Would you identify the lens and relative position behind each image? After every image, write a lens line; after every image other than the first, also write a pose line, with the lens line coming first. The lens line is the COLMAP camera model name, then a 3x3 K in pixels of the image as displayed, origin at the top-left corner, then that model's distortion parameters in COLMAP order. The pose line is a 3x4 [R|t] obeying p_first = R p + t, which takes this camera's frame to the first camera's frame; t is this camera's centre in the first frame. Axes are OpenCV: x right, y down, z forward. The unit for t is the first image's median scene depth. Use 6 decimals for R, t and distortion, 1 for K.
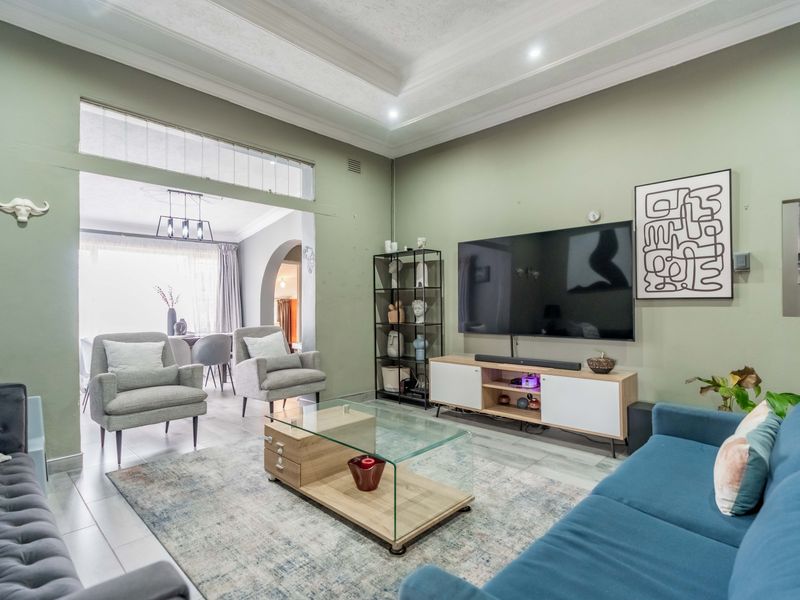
lens RADIAL K [[416.4, 0, 400.0], [0, 416.4, 300.0], [0, 0, 1]] dist [-0.001120, -0.000088]
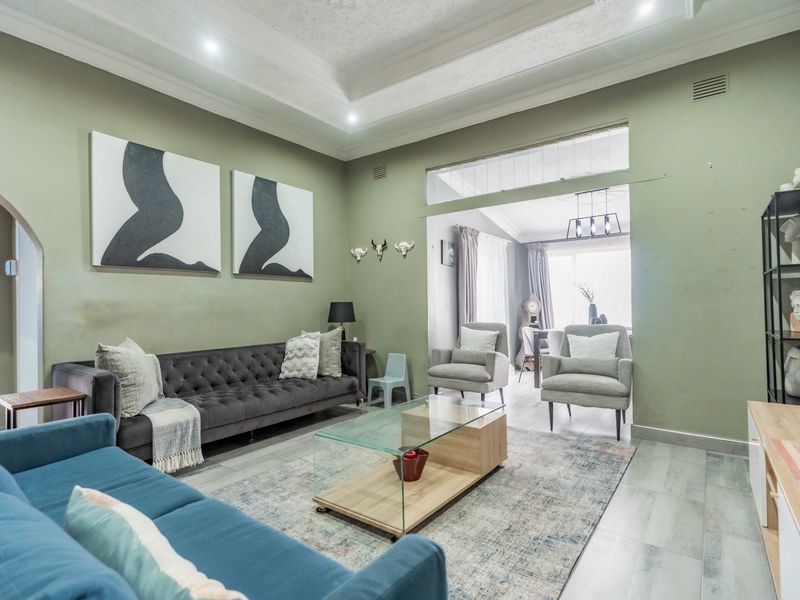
lens RADIAL K [[416.4, 0, 400.0], [0, 416.4, 300.0], [0, 0, 1]] dist [-0.001120, -0.000088]
pose [[0.122444, -0.005030, -0.992463, 0.558598], [0.020385, 0.999789, -0.002553, 0.004330], [0.992266, -0.019918, 0.122520, 0.502289]]
